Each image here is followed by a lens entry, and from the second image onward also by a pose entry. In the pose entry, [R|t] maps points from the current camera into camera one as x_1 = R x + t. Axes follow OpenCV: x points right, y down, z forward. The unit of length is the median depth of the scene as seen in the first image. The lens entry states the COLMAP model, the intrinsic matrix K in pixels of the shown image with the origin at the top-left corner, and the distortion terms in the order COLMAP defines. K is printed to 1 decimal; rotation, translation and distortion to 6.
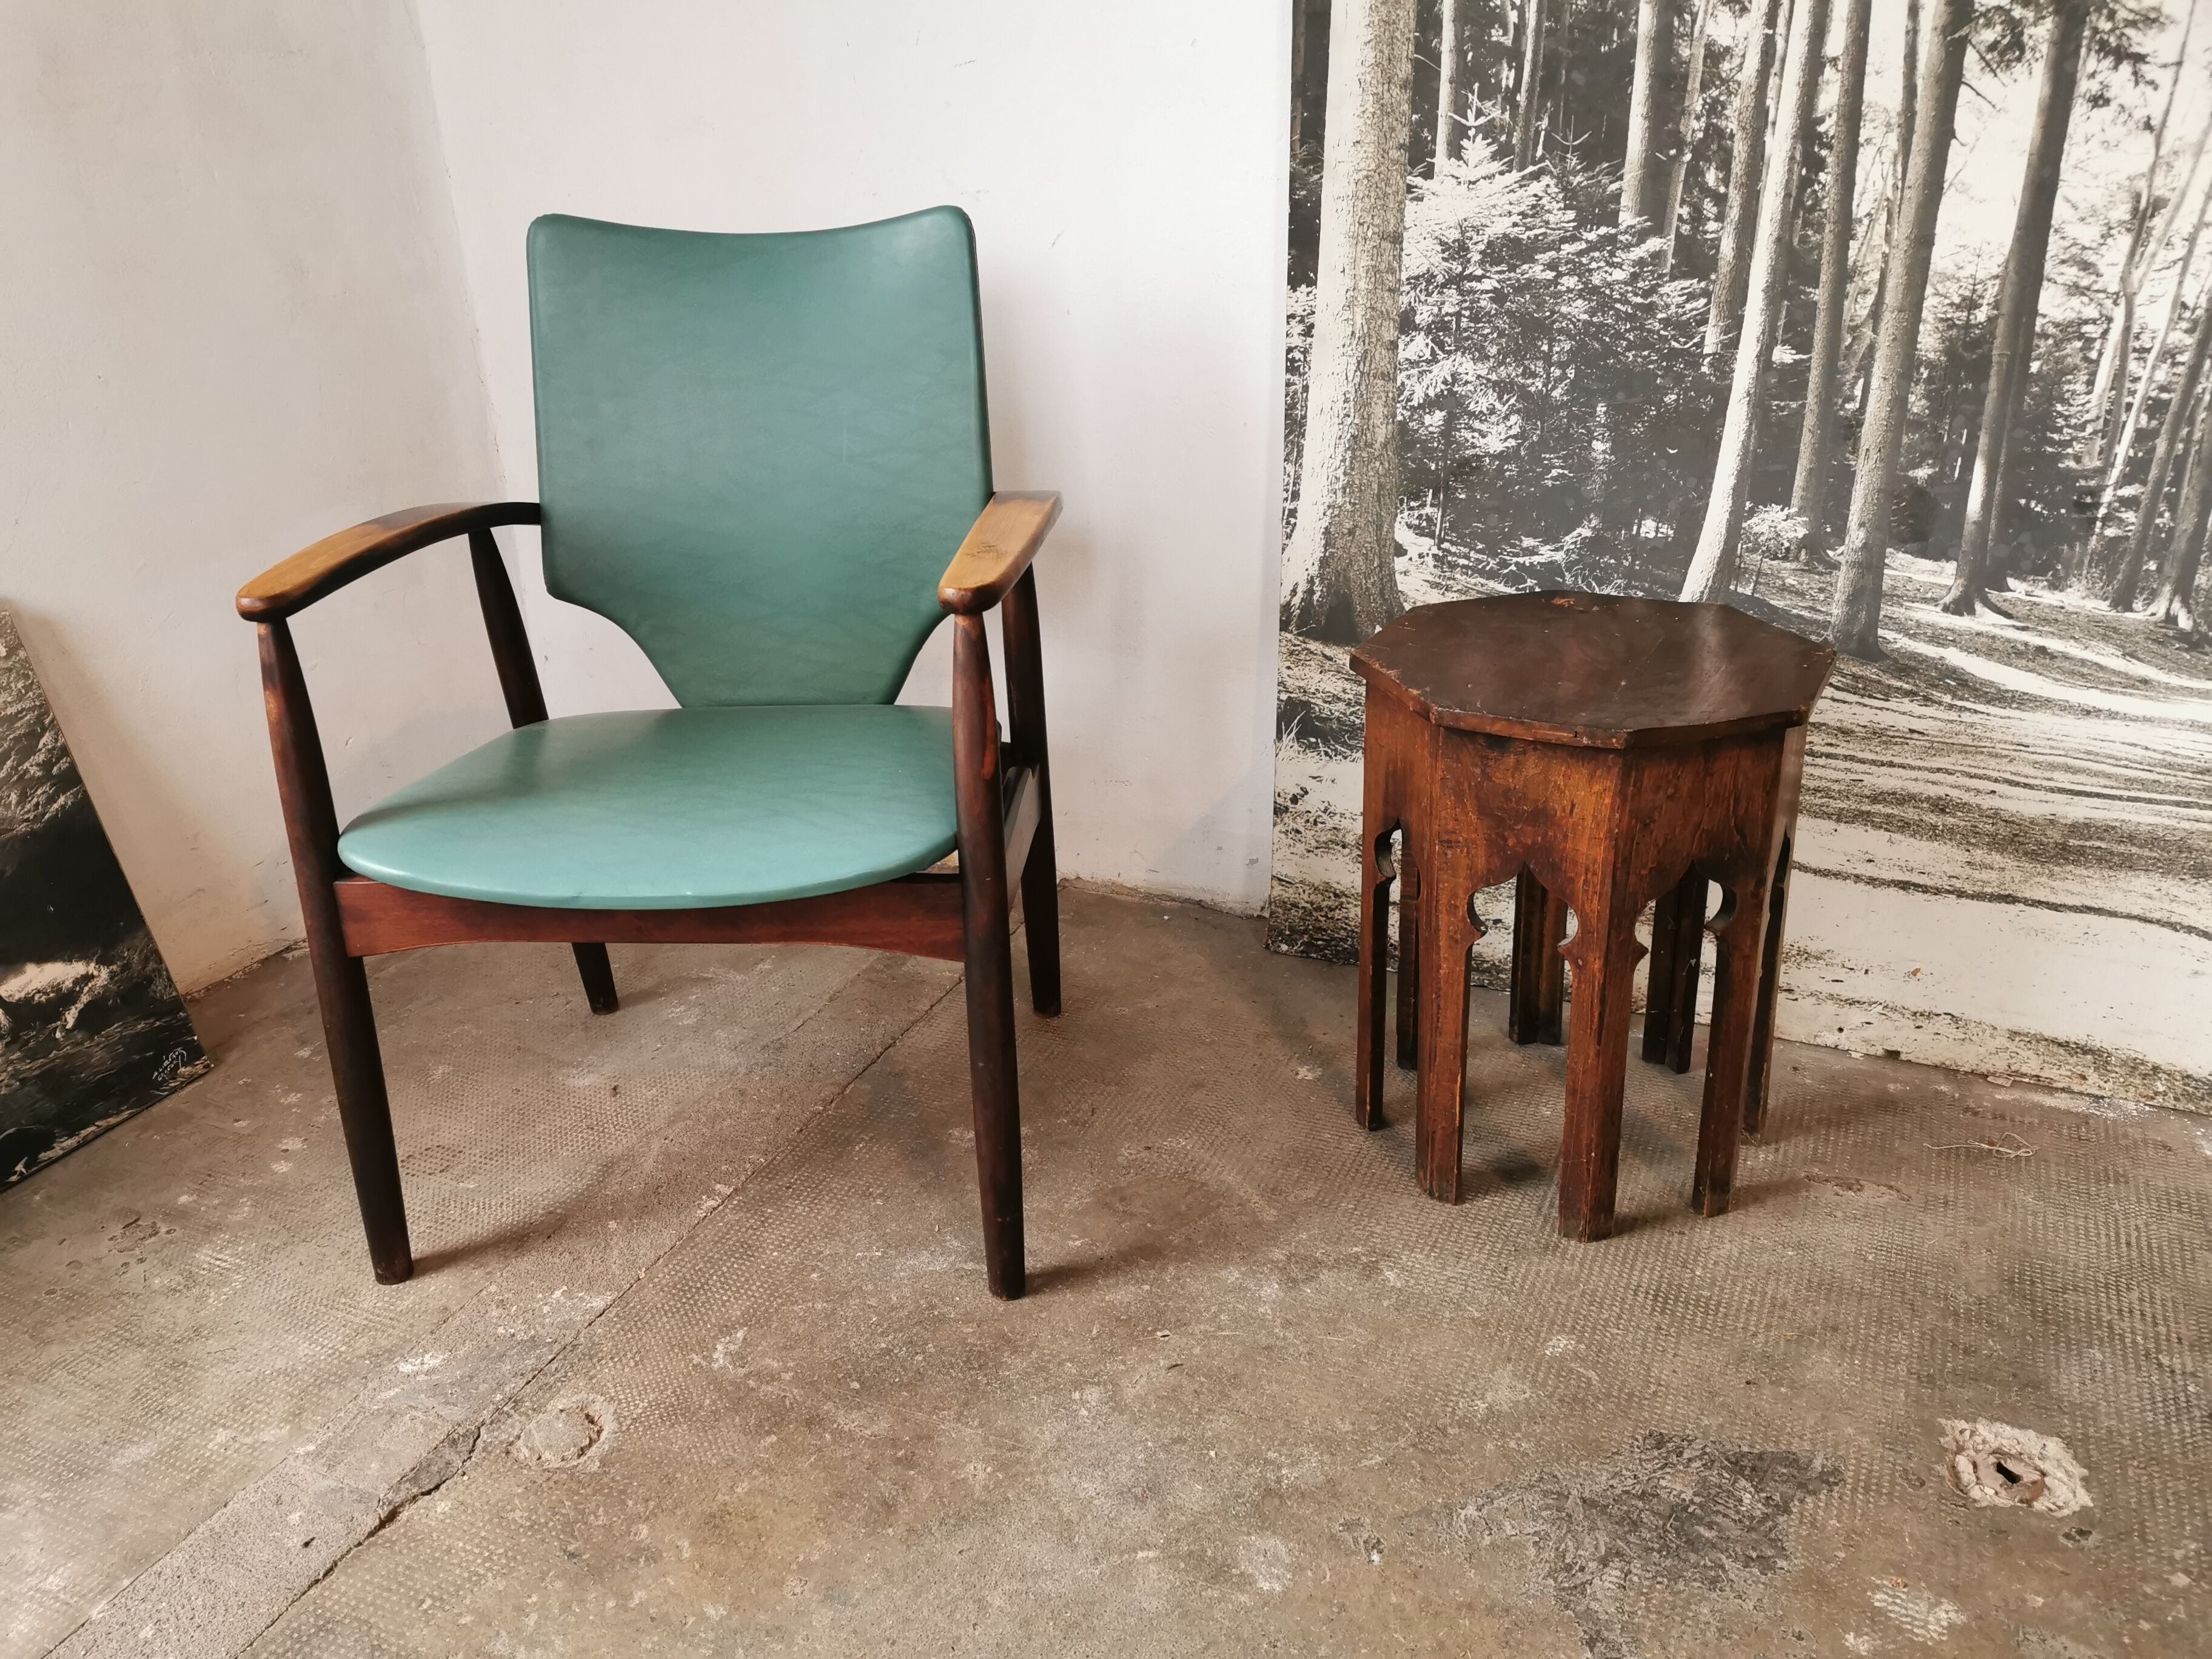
lens RADIAL K [[1714.2, 0, 1076.2], [0, 1714.2, 840.4], [0, 0, 1]] dist [0.069156, -0.100610]
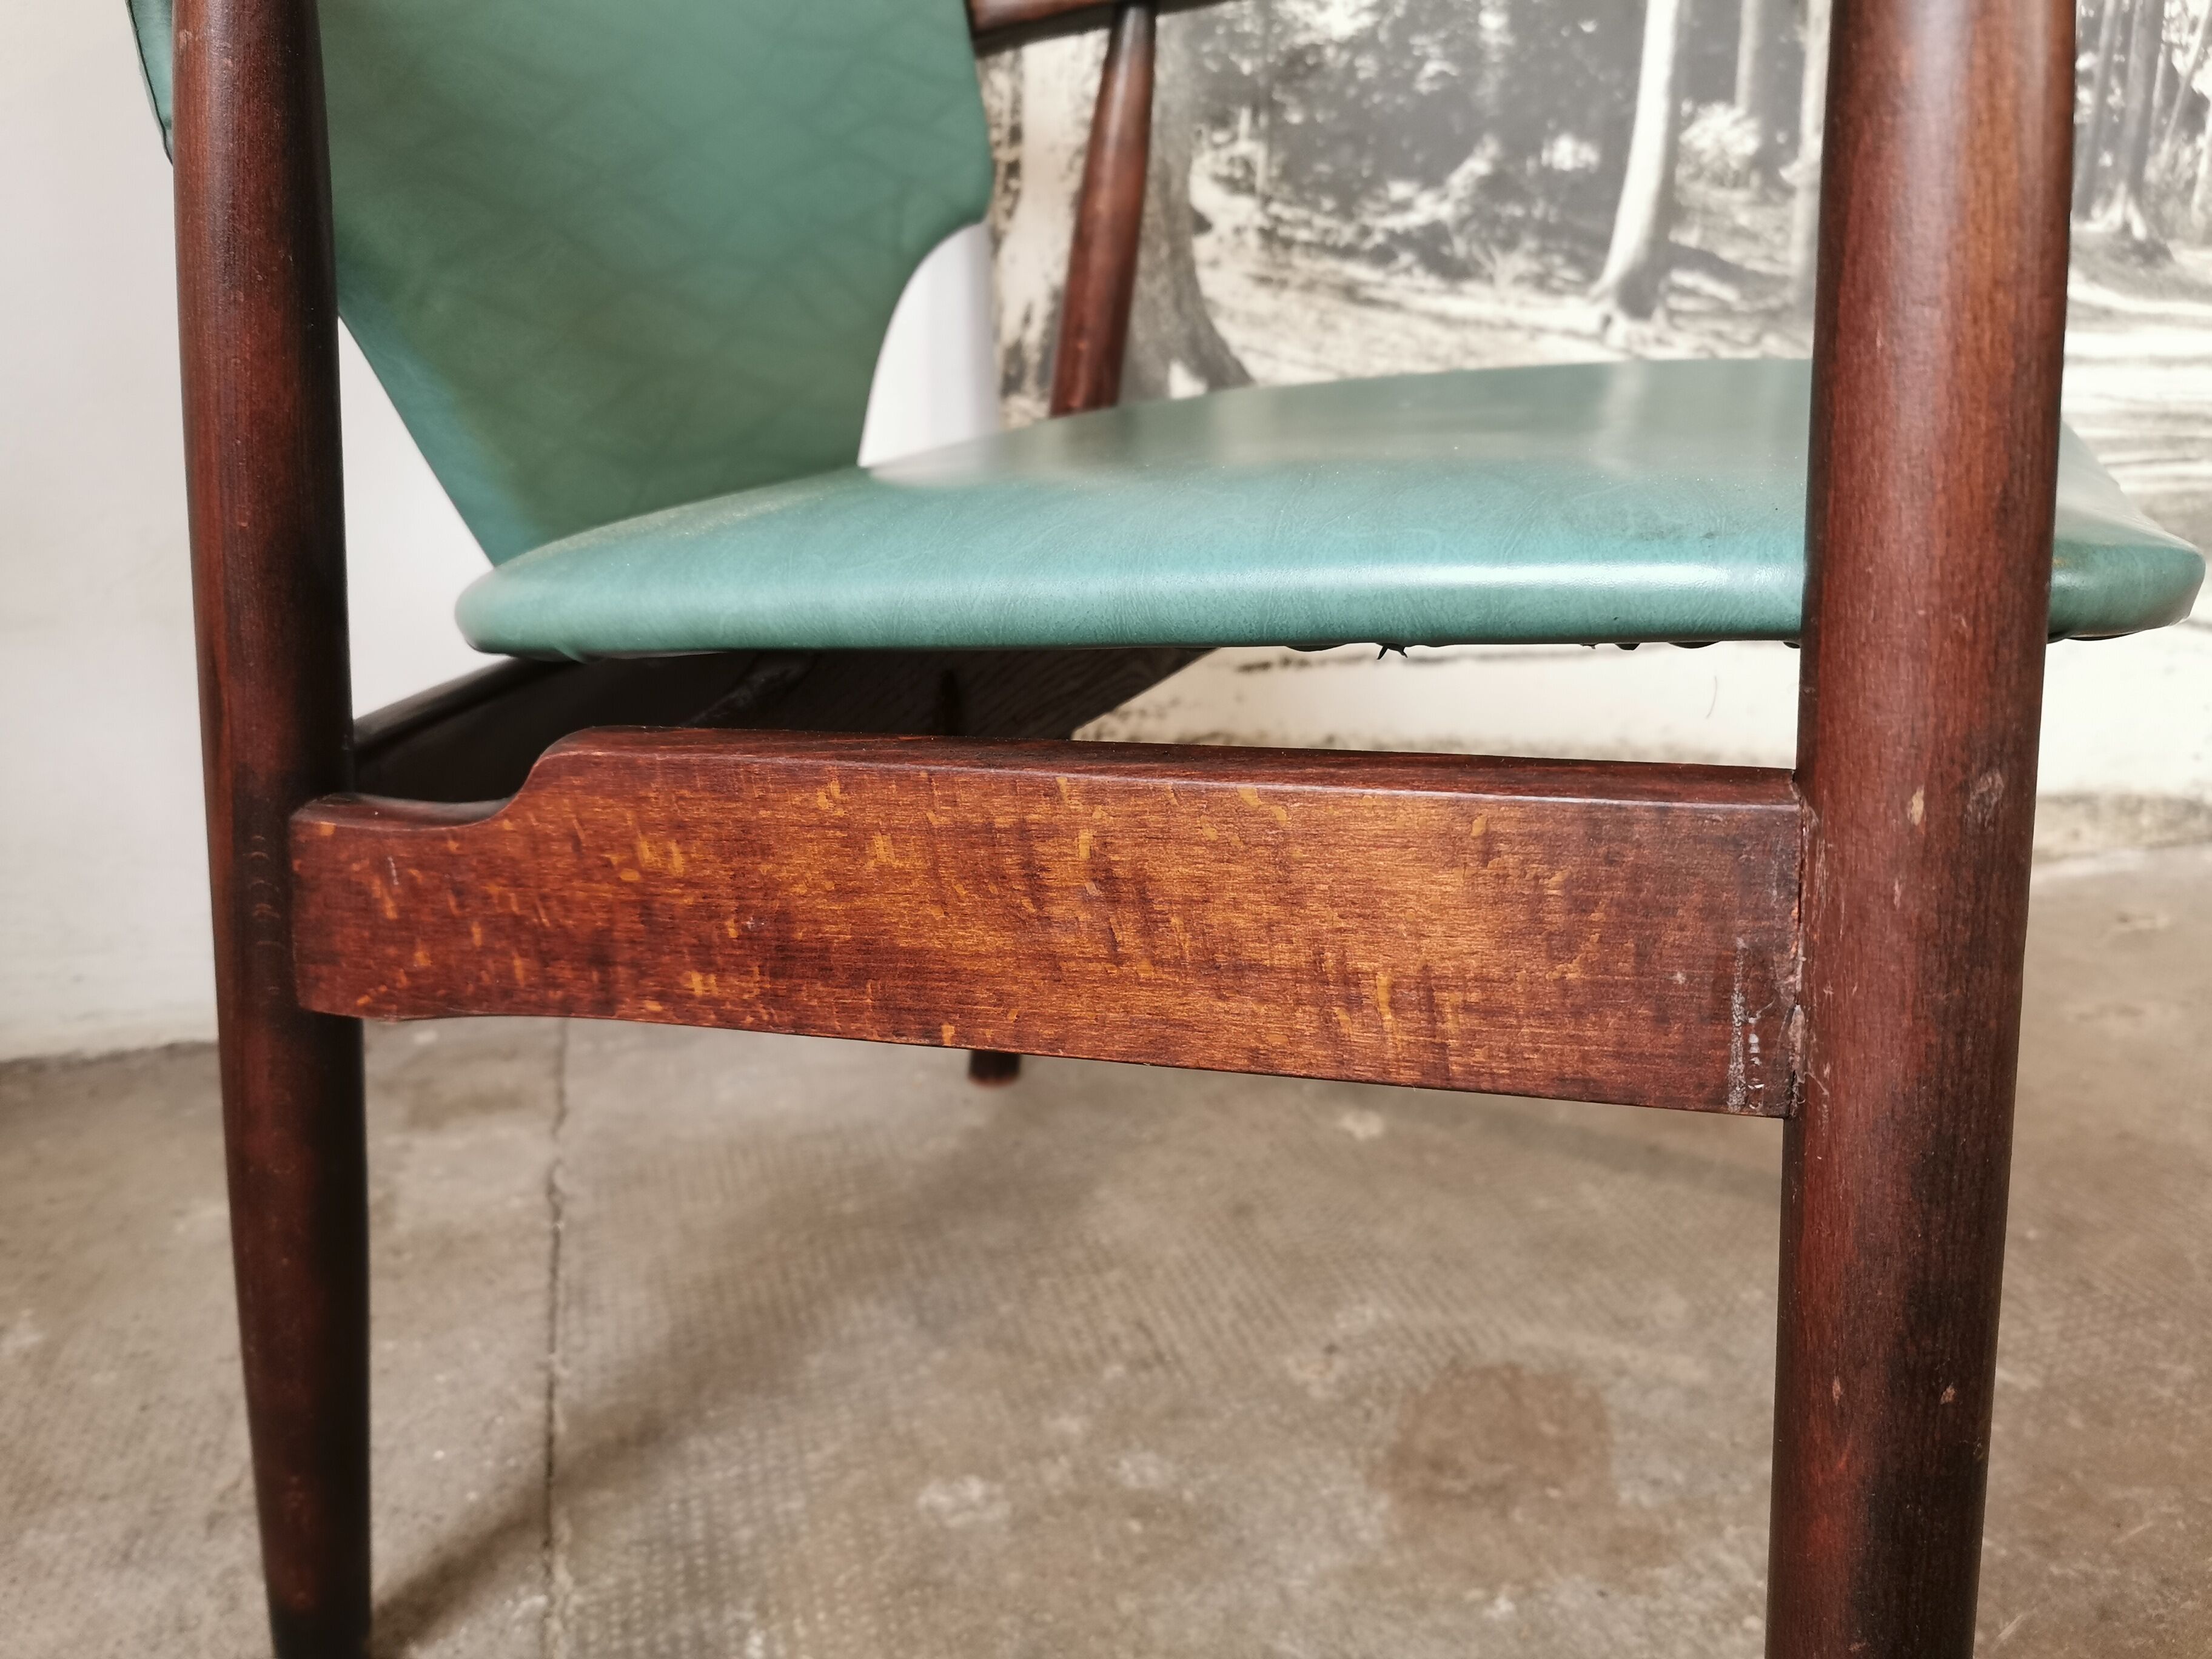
lens RADIAL K [[1714.2, 0, 1098.9], [0, 1714.2, 851.0], [0, 0, 1]] dist [0.069156, -0.100610]
pose [[0.760624, -0.192180, 0.620095, -0.258559], [0.250820, 0.968003, -0.007659, 0.035781], [-0.598782, 0.161358, 0.784489, 0.626967]]
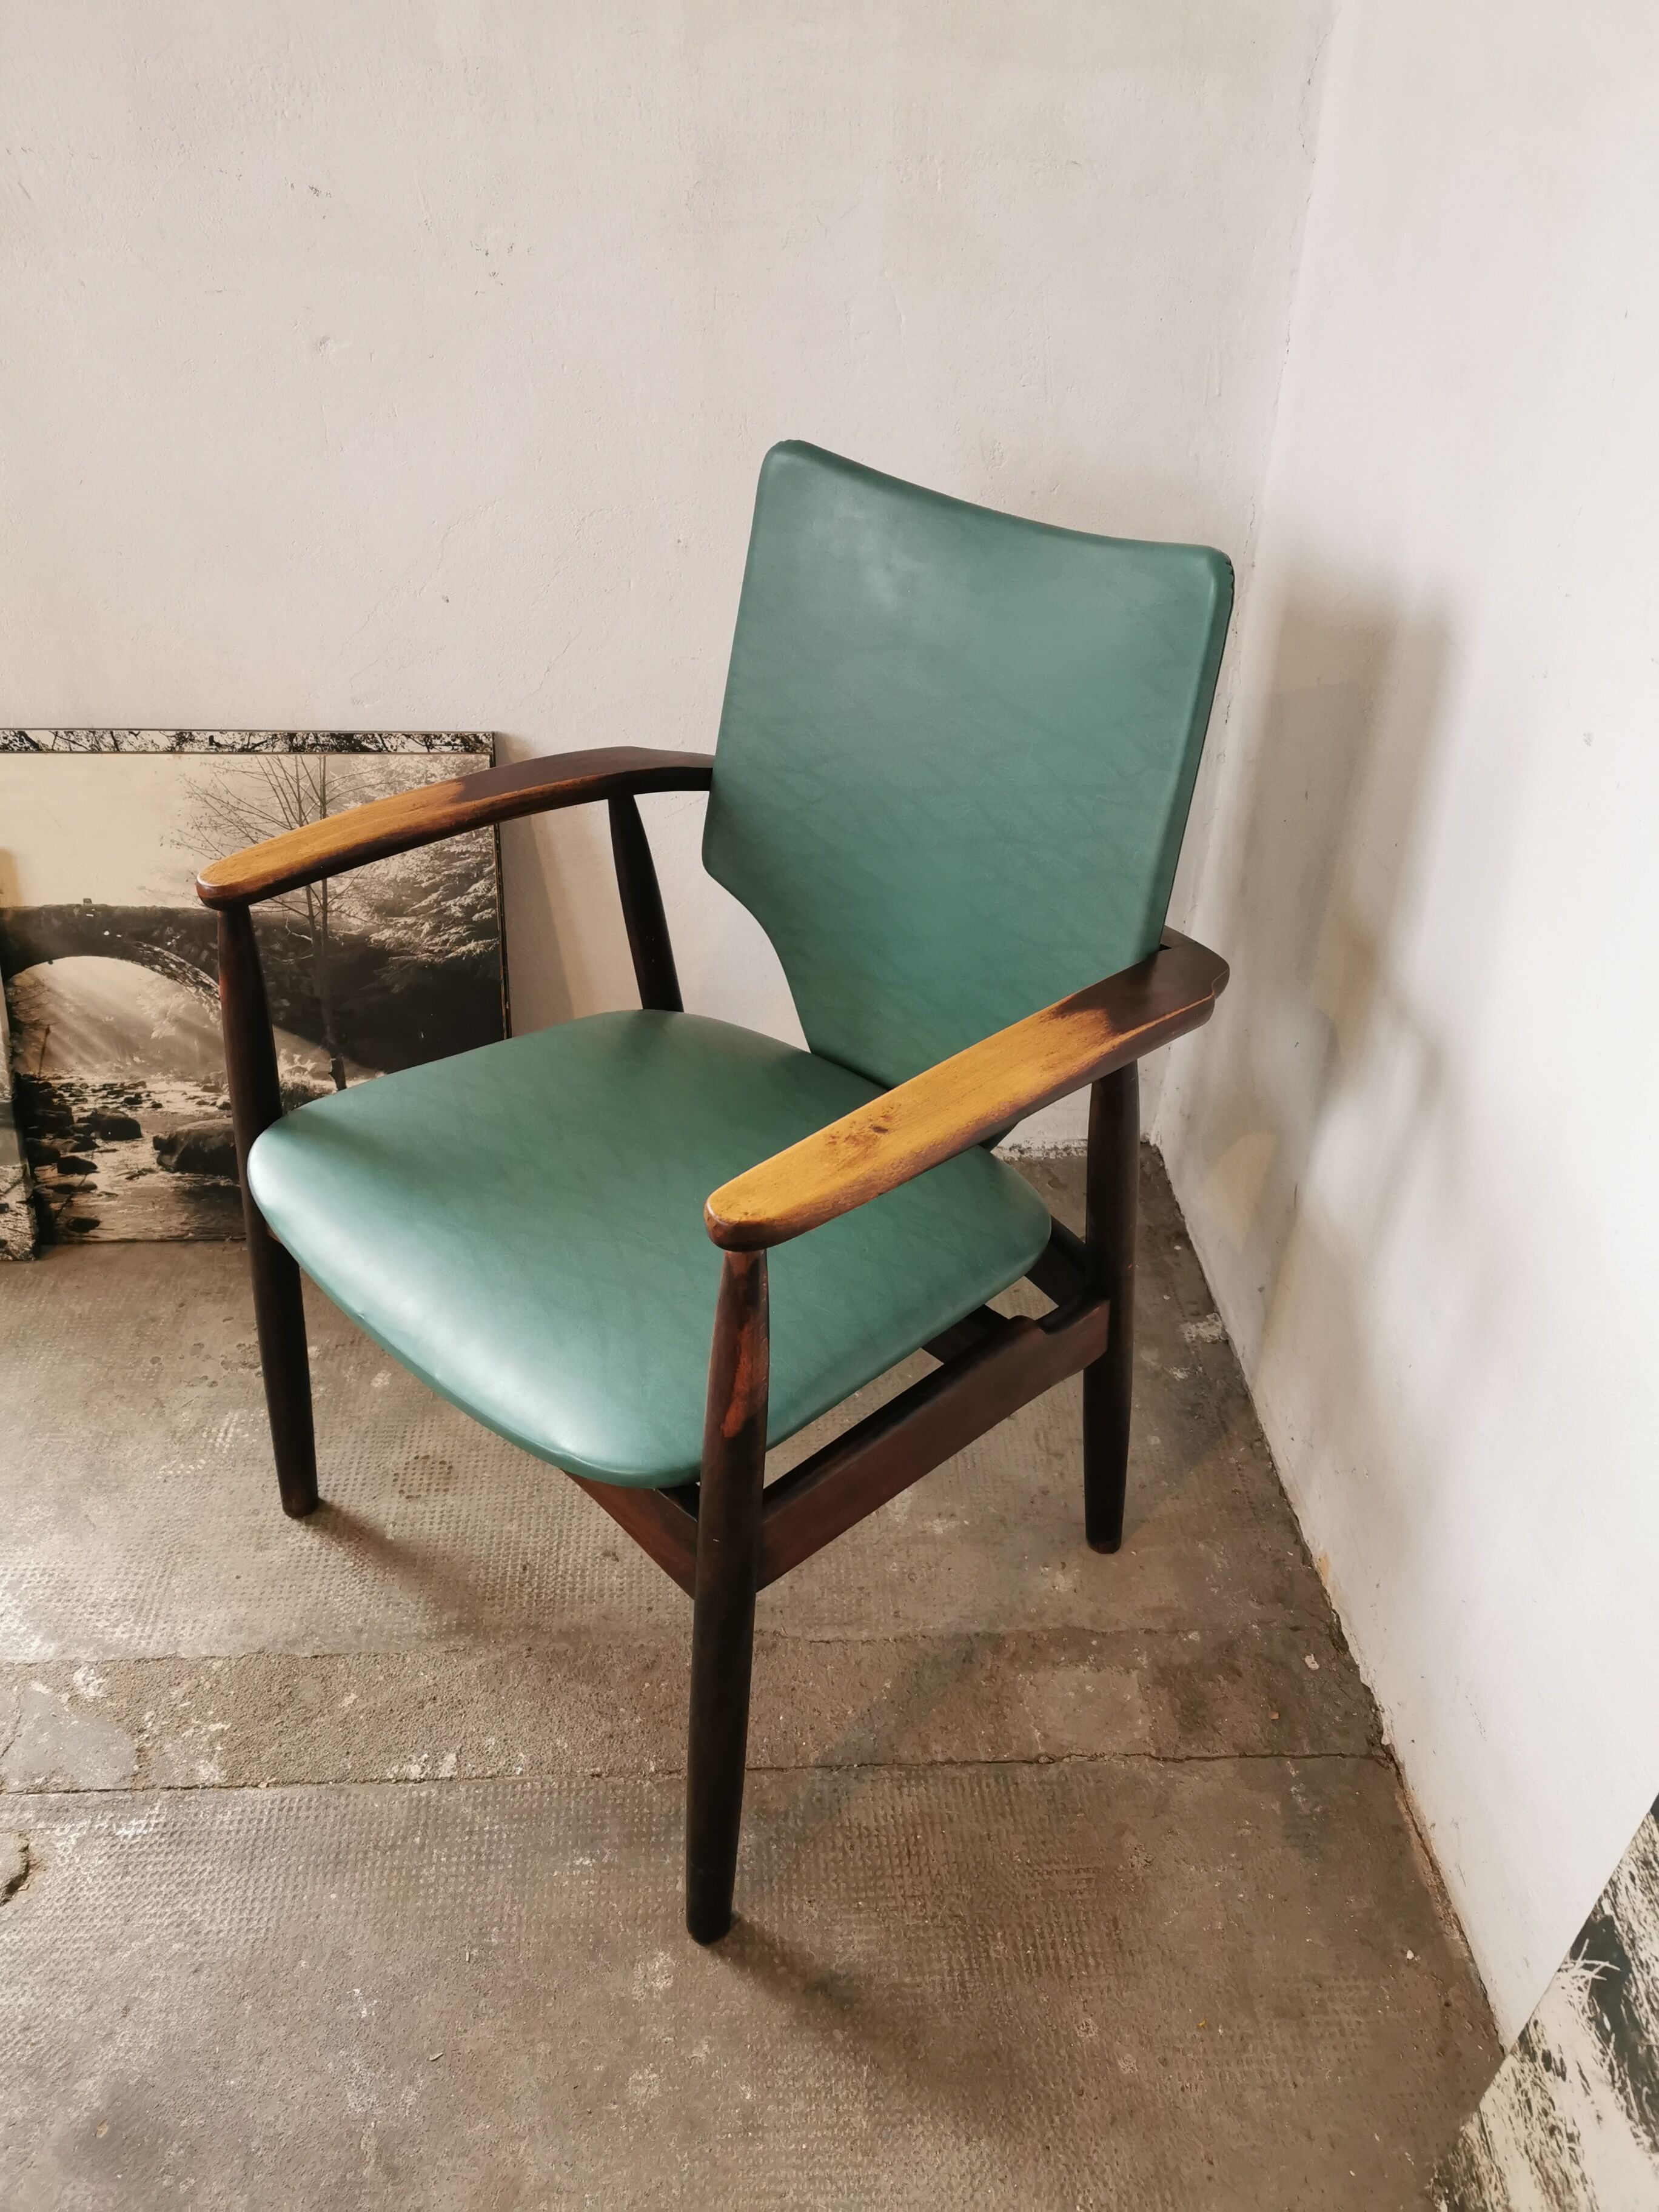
lens RADIAL K [[1714.2, 0, 795.8], [0, 1714.2, 1091.3], [0, 0, 1]] dist [0.069156, -0.100610]
pose [[0.457198, 0.522886, -0.719417, 0.272351], [-0.378928, 0.846342, 0.374324, -0.406903], [0.804602, 0.101467, 0.585082, 0.587815]]
